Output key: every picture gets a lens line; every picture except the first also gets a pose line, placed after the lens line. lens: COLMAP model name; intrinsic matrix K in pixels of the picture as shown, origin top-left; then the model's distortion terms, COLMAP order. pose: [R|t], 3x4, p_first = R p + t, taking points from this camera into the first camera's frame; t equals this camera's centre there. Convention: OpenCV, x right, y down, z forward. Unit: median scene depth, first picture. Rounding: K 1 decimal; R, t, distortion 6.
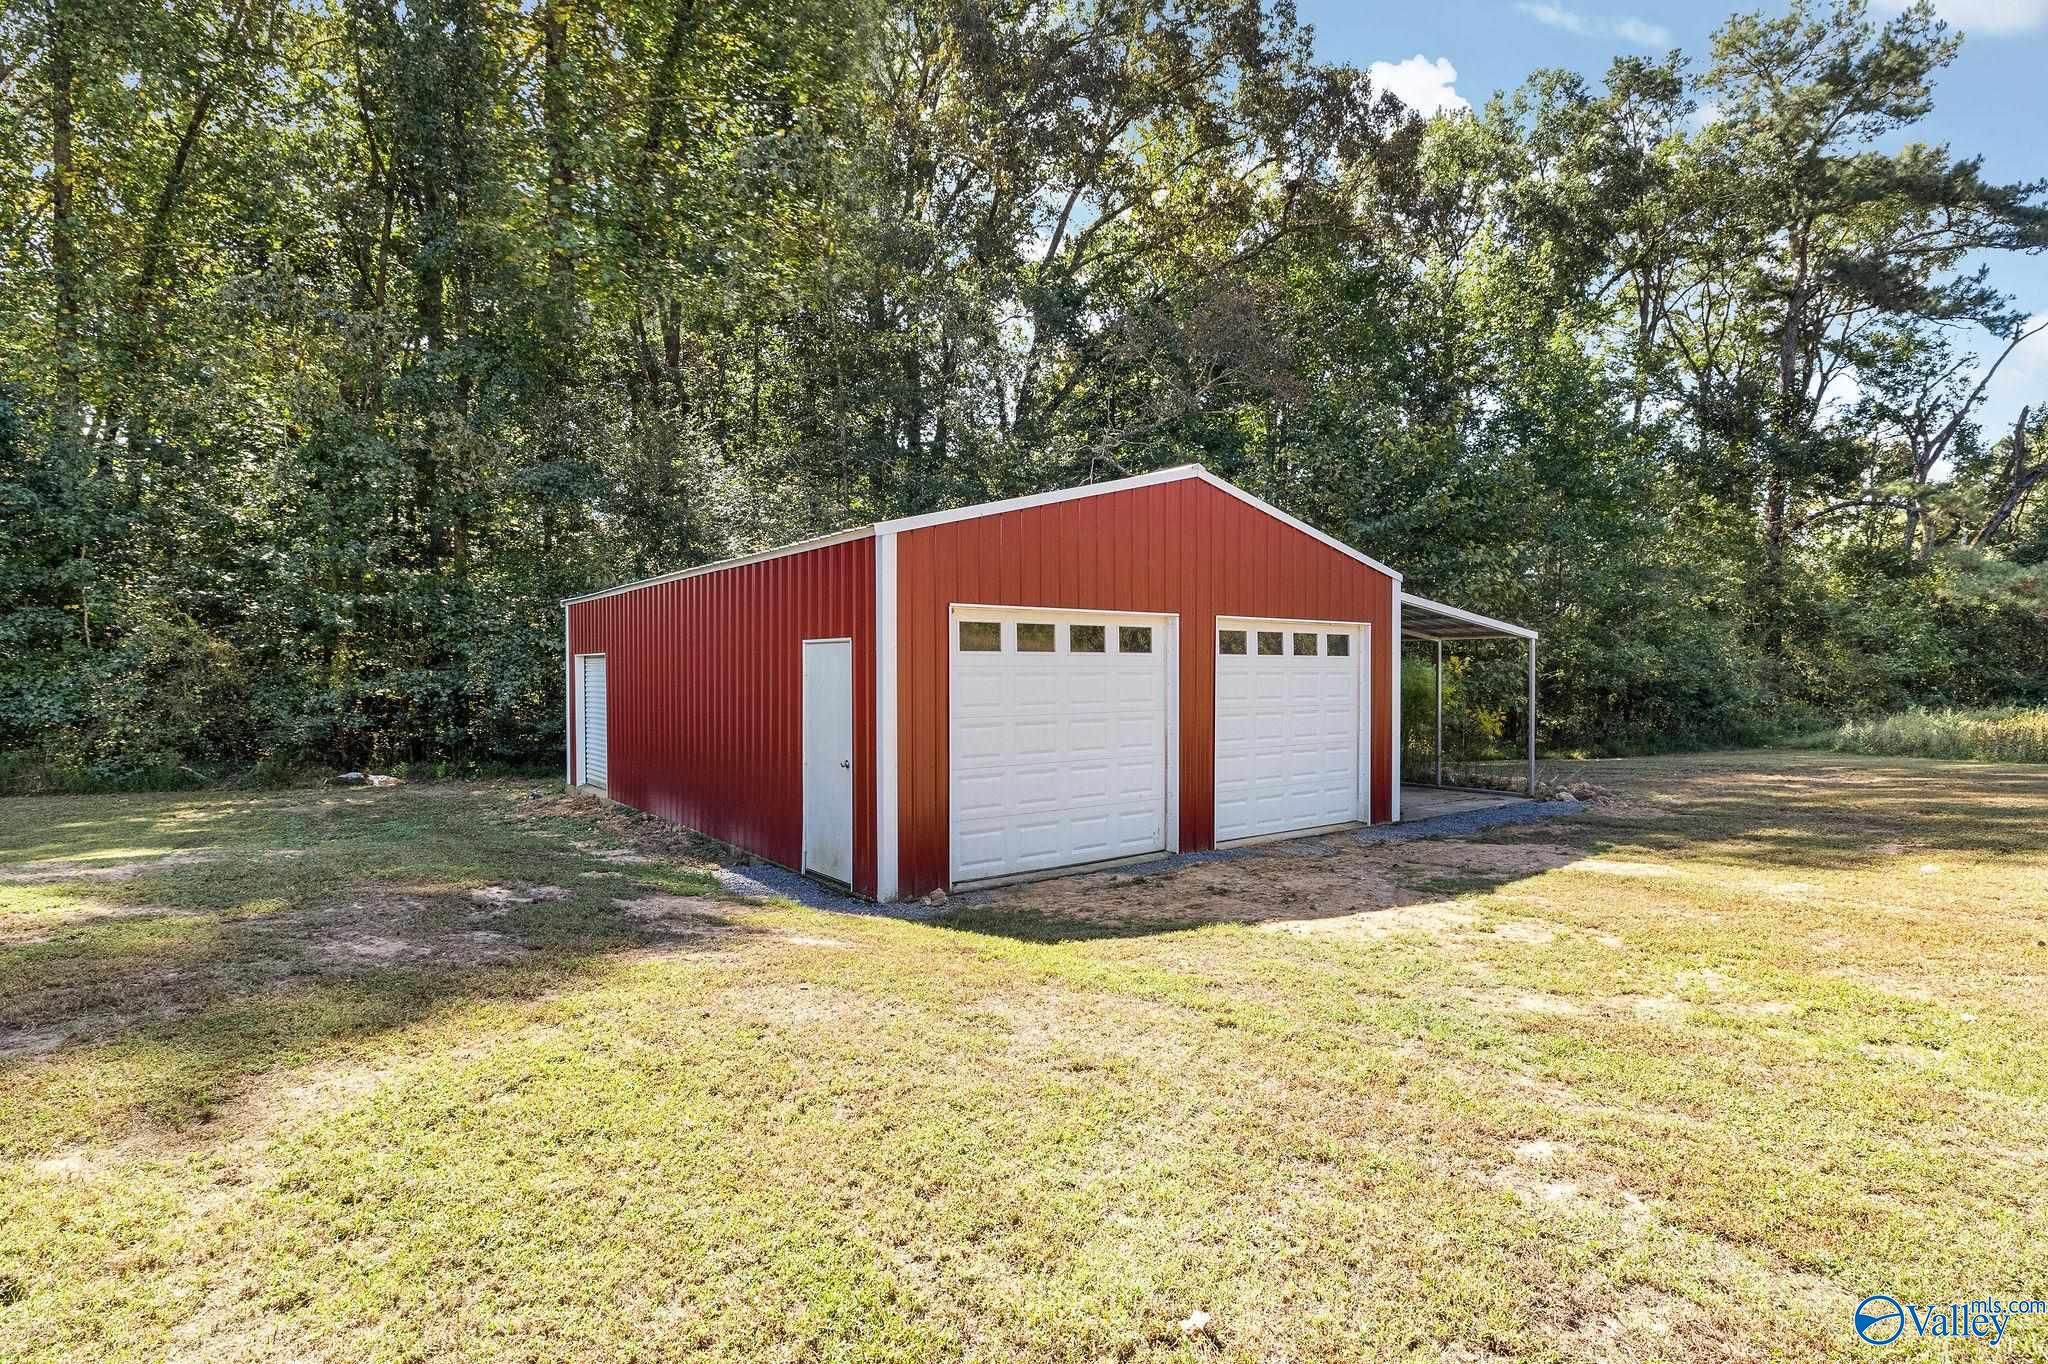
lens RADIAL K [[1000.5, 0, 1024.0], [0, 1000.5, 682.0], [0, 0, 1]] dist [-0.000182, 0.000461]
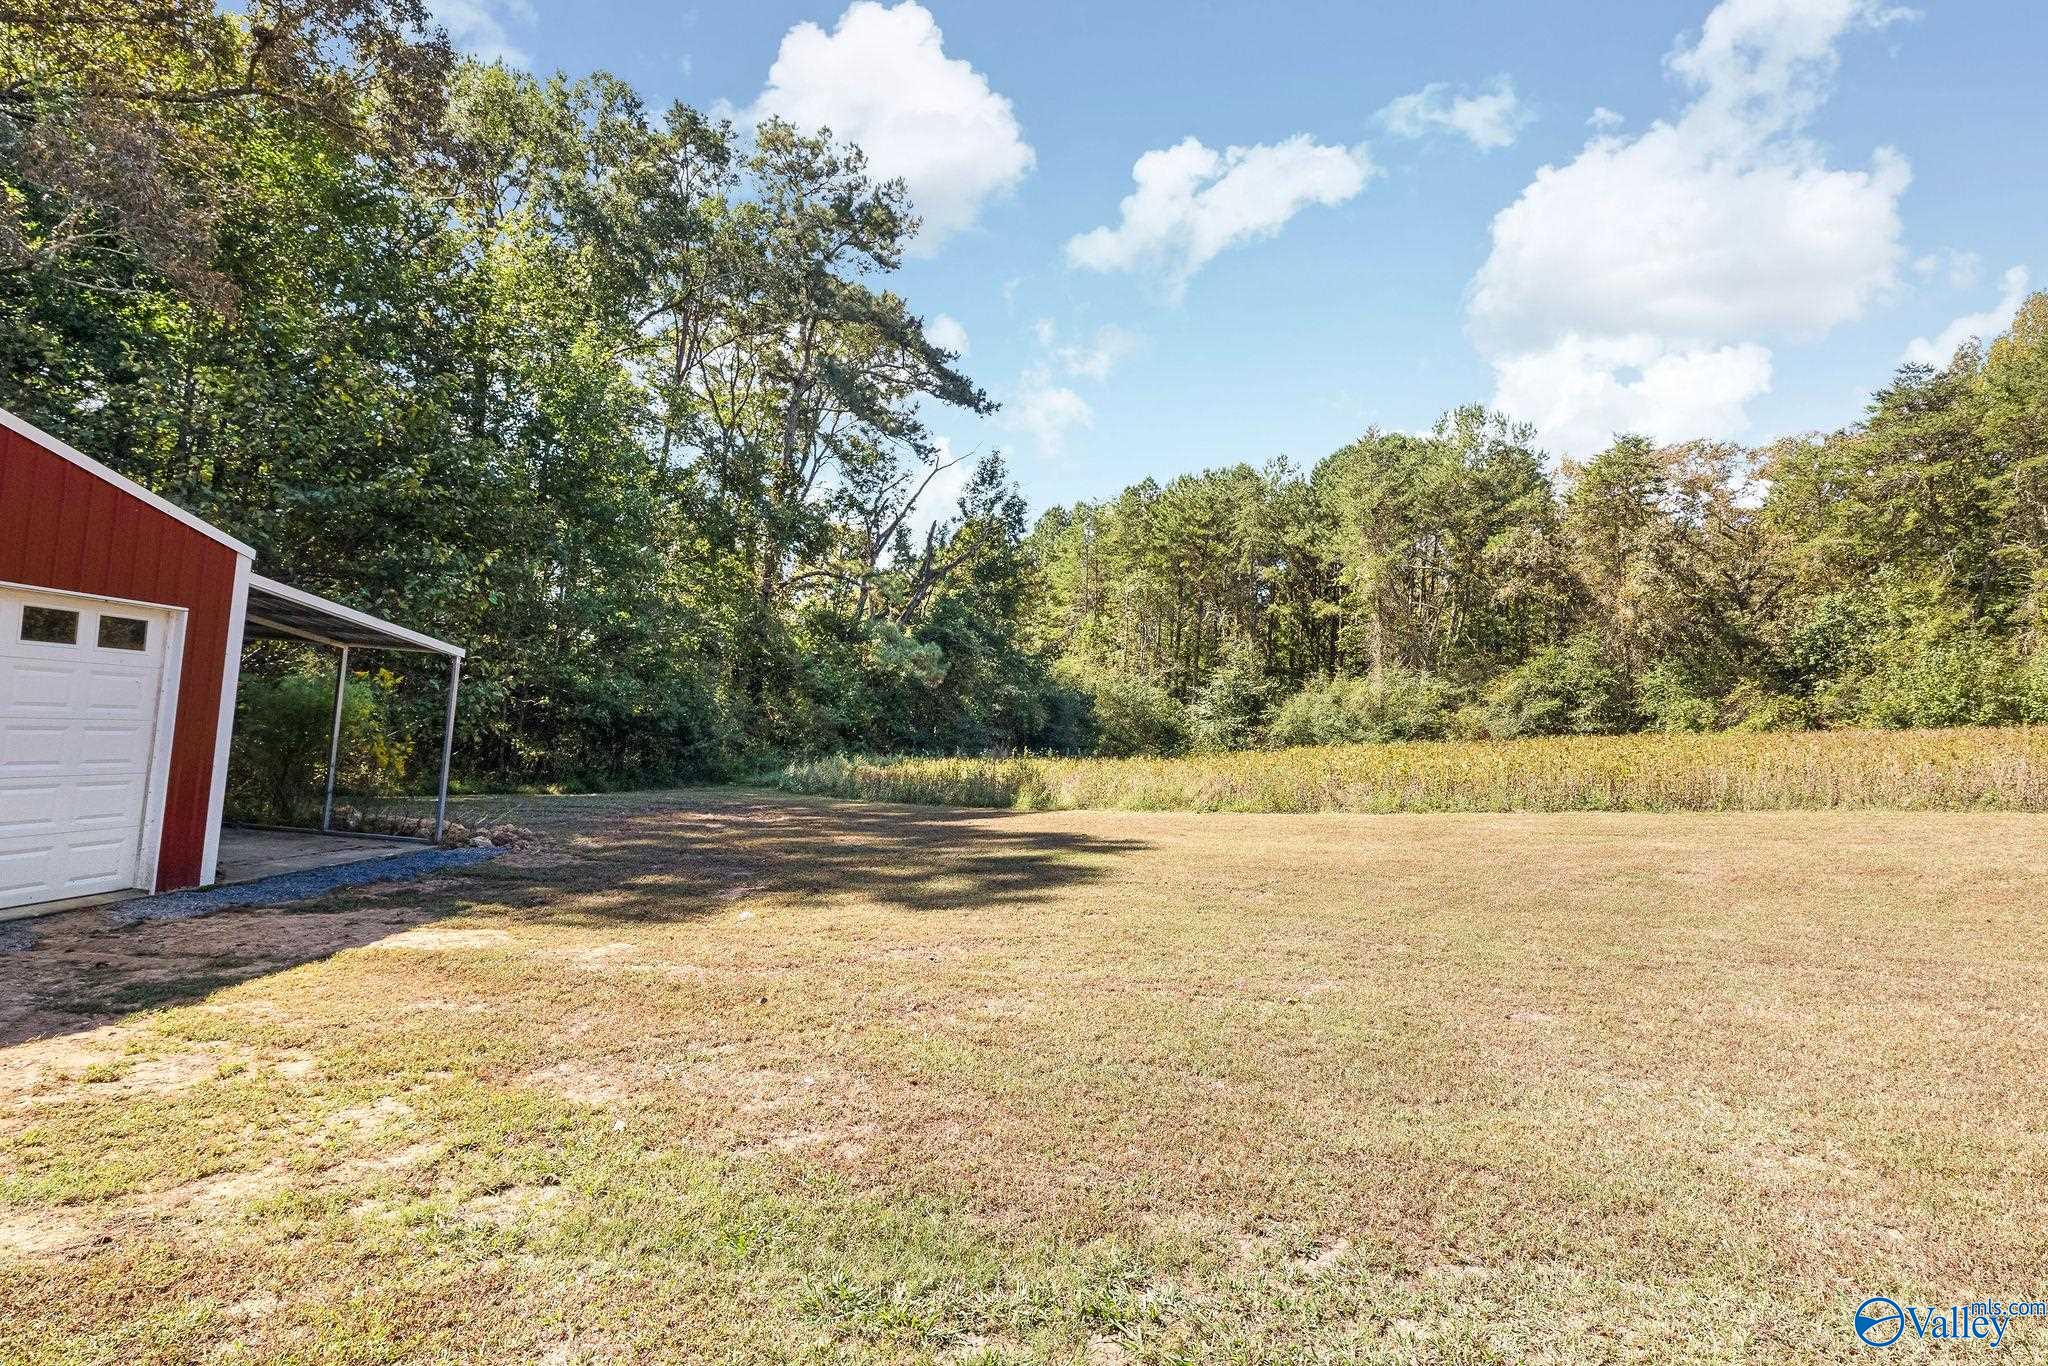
lens RADIAL K [[1071.2, 0, 1024.0], [0, 1071.2, 683.0], [0, 0, 1]] dist [0.000037, 0.000085]
pose [[0.646241, 0.087626, 0.758086, 0.054881], [-0.071921, 0.995958, -0.053811, -0.002703], [-0.759737, -0.019747, 0.649931, 0.017449]]
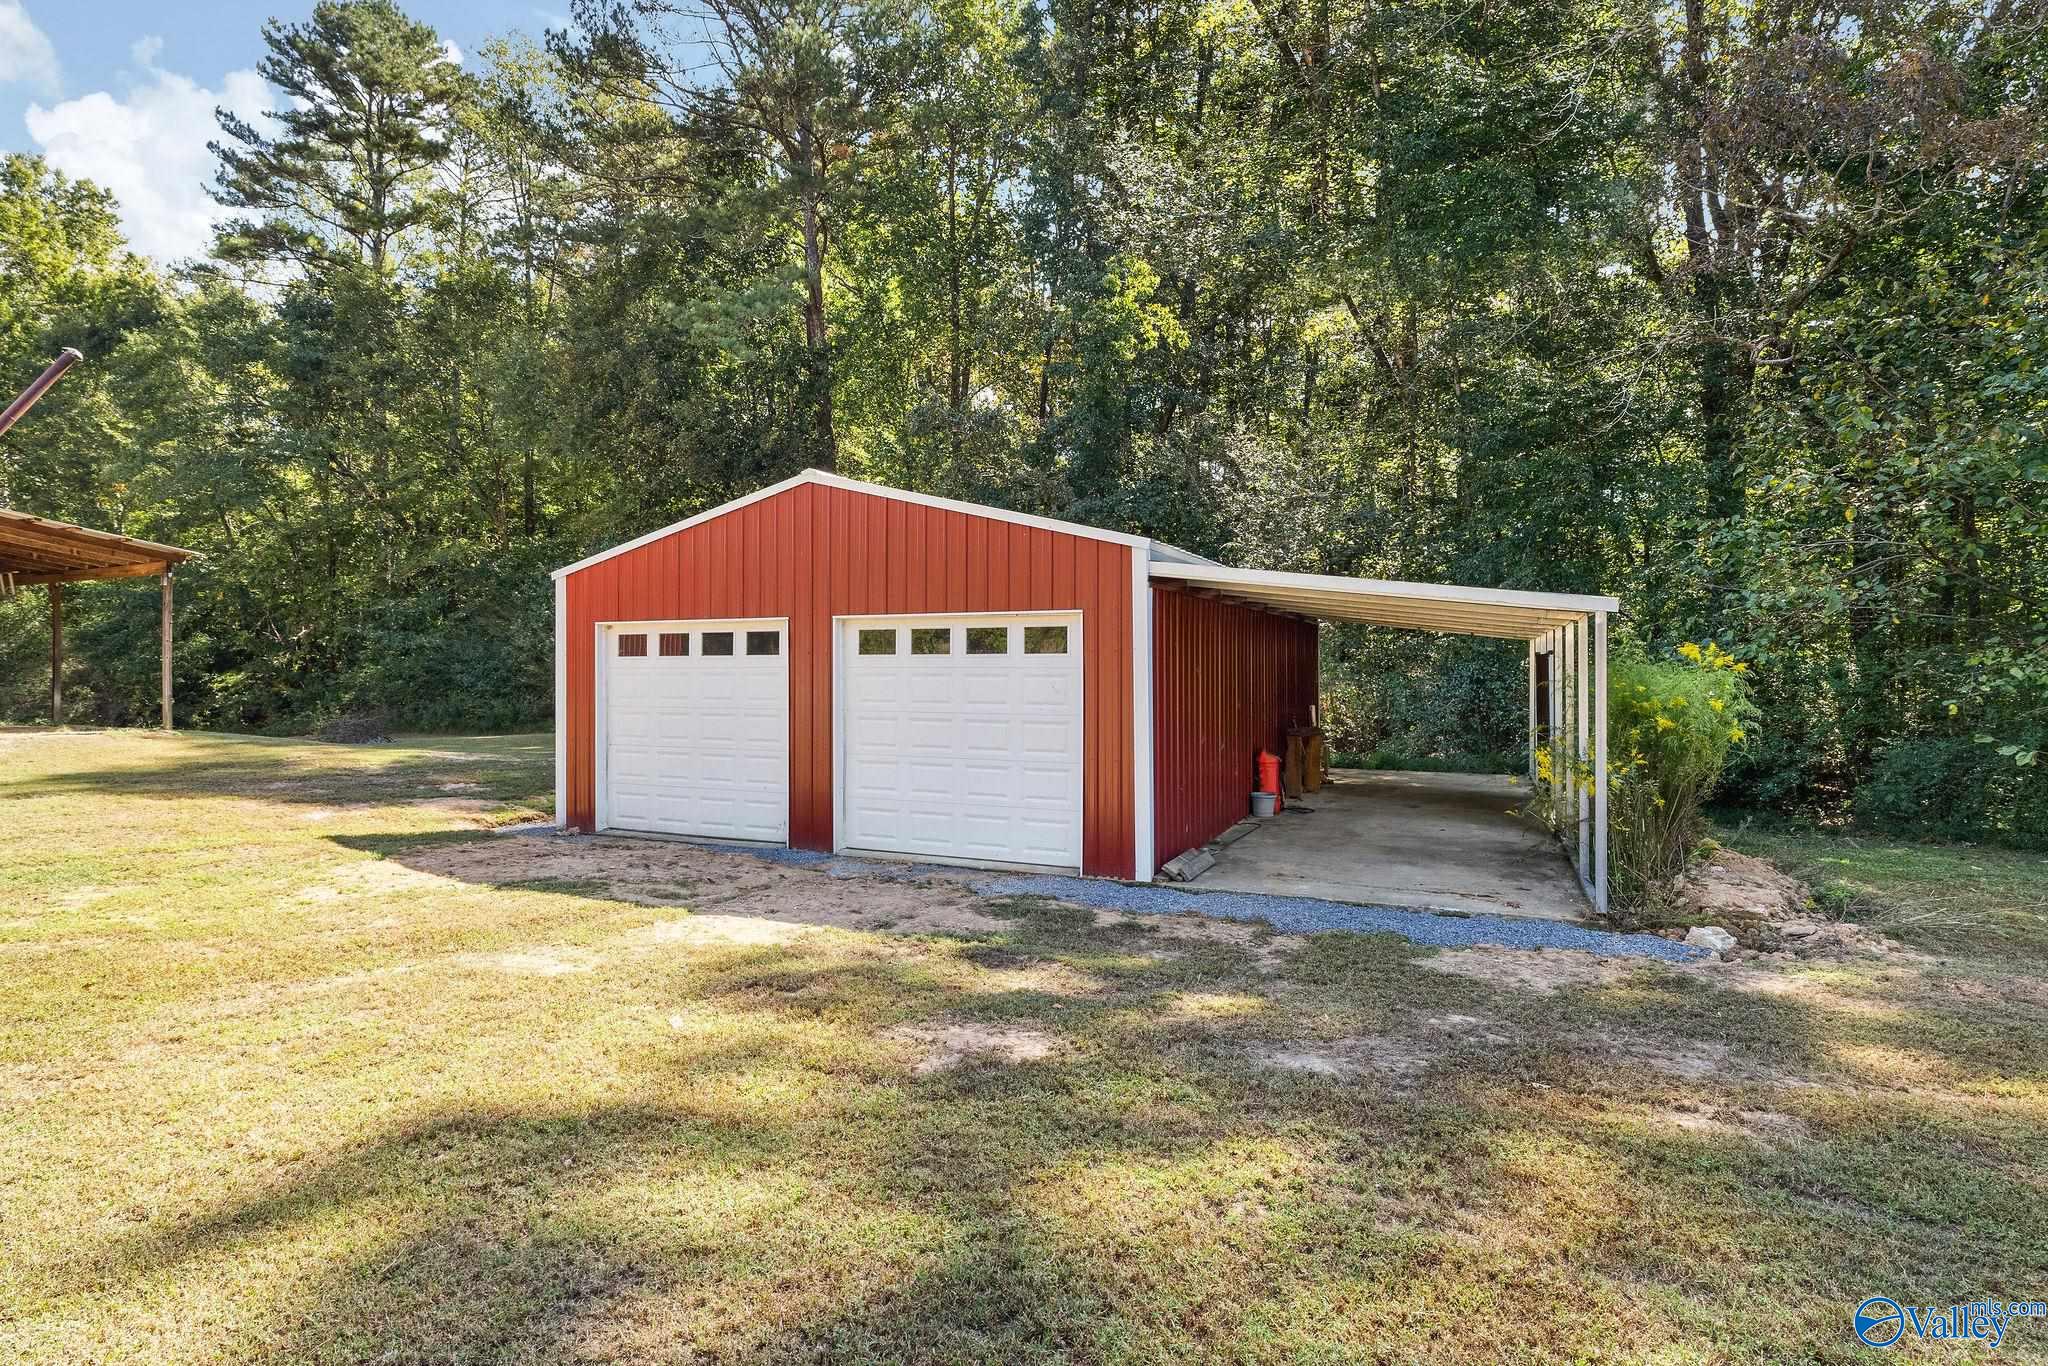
lens RADIAL K [[1000.5, 0, 1024.0], [0, 1000.5, 683.0], [0, 0, 1]] dist [-0.000182, 0.000461]
pose [[0.489296, 0.004526, -0.872106, 0.344005], [-0.013734, 0.999903, -0.002516, -0.000065], [0.872010, 0.013209, 0.489310, 0.205767]]
